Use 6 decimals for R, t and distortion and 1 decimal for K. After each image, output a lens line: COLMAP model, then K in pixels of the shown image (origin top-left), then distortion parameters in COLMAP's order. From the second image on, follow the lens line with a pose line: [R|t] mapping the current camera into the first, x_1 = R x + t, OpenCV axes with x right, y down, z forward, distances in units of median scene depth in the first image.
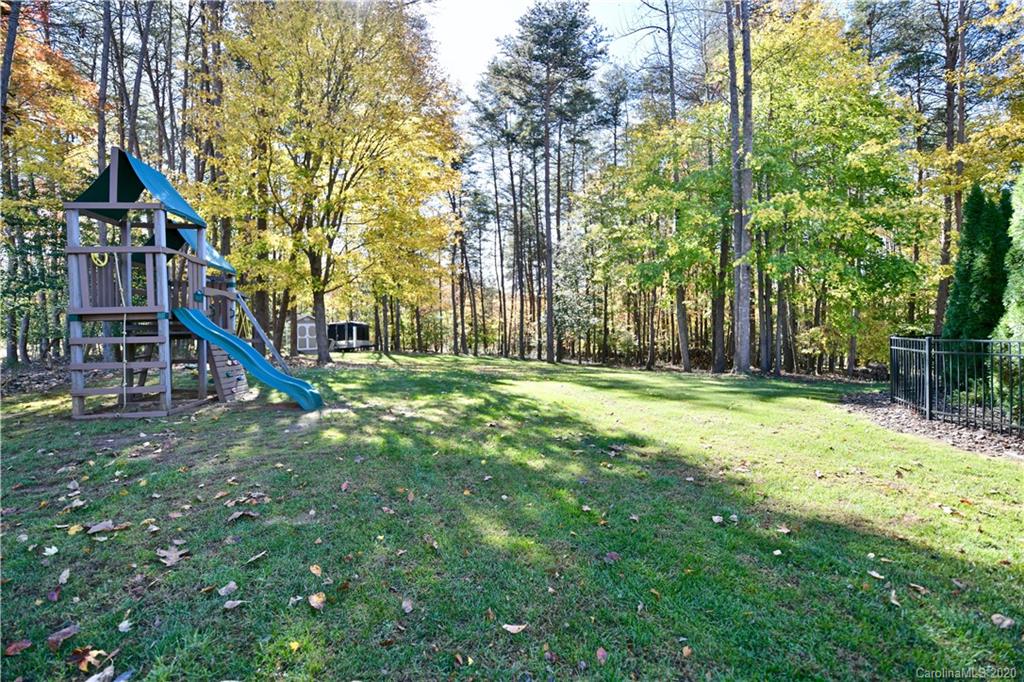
lens RADIAL K [[439.4, 0, 508.1], [0, 439.4, 333.5], [0, 0, 1]] dist [-0.011725, -0.004116]
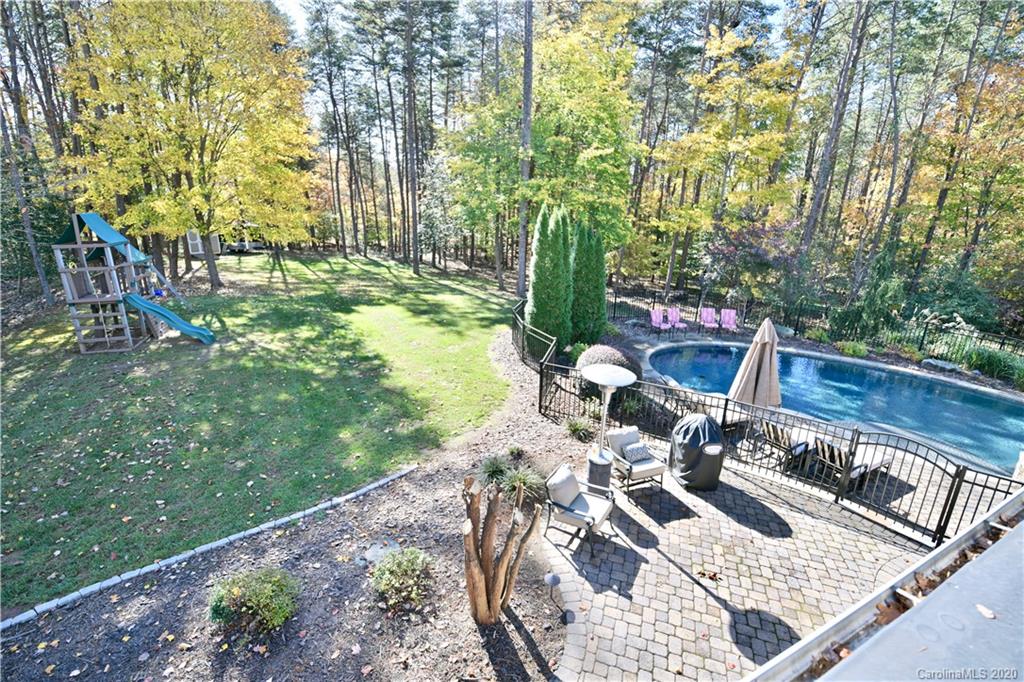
lens RADIAL K [[439.4, 0, 508.1], [0, 439.4, 333.5], [0, 0, 1]] dist [-0.011725, -0.004116]
pose [[0.984611, -0.024192, 0.173078, 0.350071], [-0.021102, 0.966668, 0.255161, -0.281097], [-0.173481, -0.254886, 0.951282, -0.735128]]
